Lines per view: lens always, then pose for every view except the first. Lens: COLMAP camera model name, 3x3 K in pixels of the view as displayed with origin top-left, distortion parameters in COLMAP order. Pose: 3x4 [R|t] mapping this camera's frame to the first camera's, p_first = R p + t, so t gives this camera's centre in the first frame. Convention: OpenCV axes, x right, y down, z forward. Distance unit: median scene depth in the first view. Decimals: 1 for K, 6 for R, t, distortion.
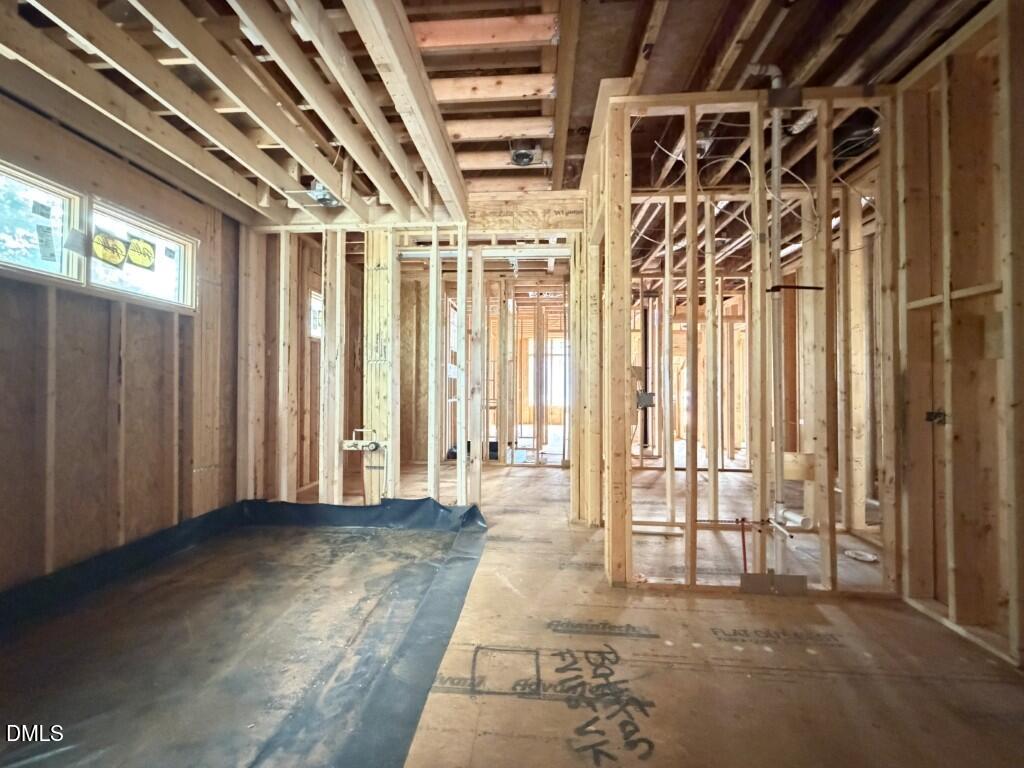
lens RADIAL K [[409.6, 0, 510.5], [0, 409.6, 383.3], [0, 0, 1]] dist [-0.003392, 0.000317]
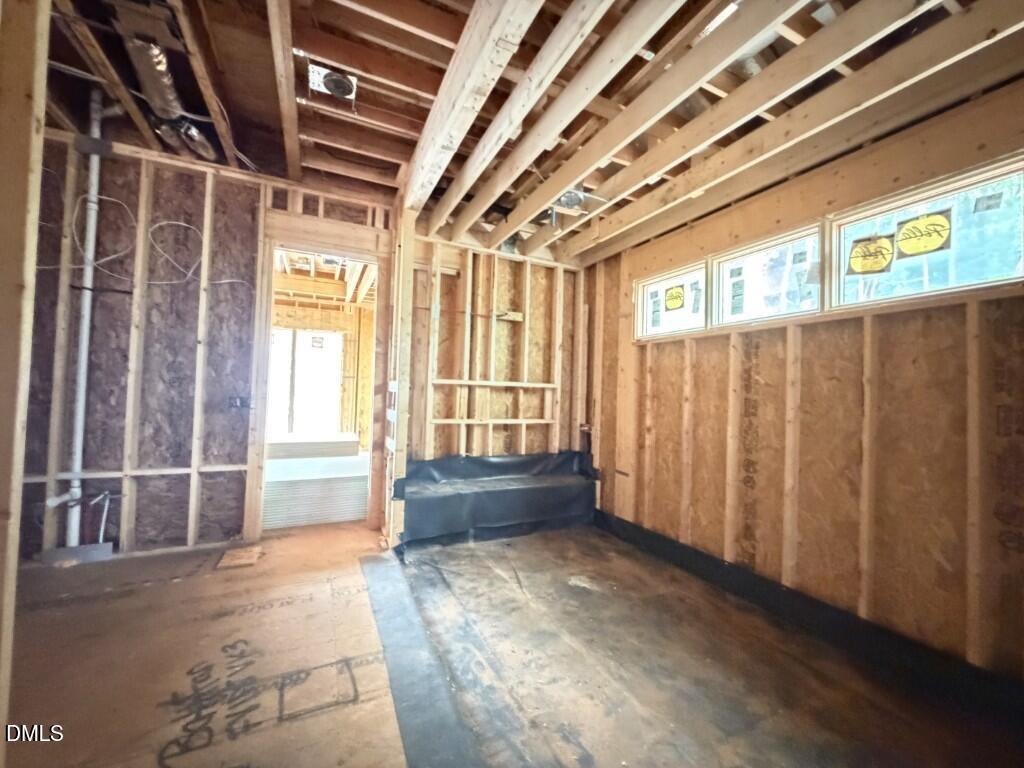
lens RADIAL K [[409.6, 0, 508.0], [0, 409.6, 381.3], [0, 0, 1]] dist [-0.003392, 0.000317]
pose [[-0.873163, -0.047218, -0.485136, 0.096883], [-0.030695, 0.998648, -0.041951, -0.017739], [0.486460, -0.021738, -0.873432, 1.991535]]
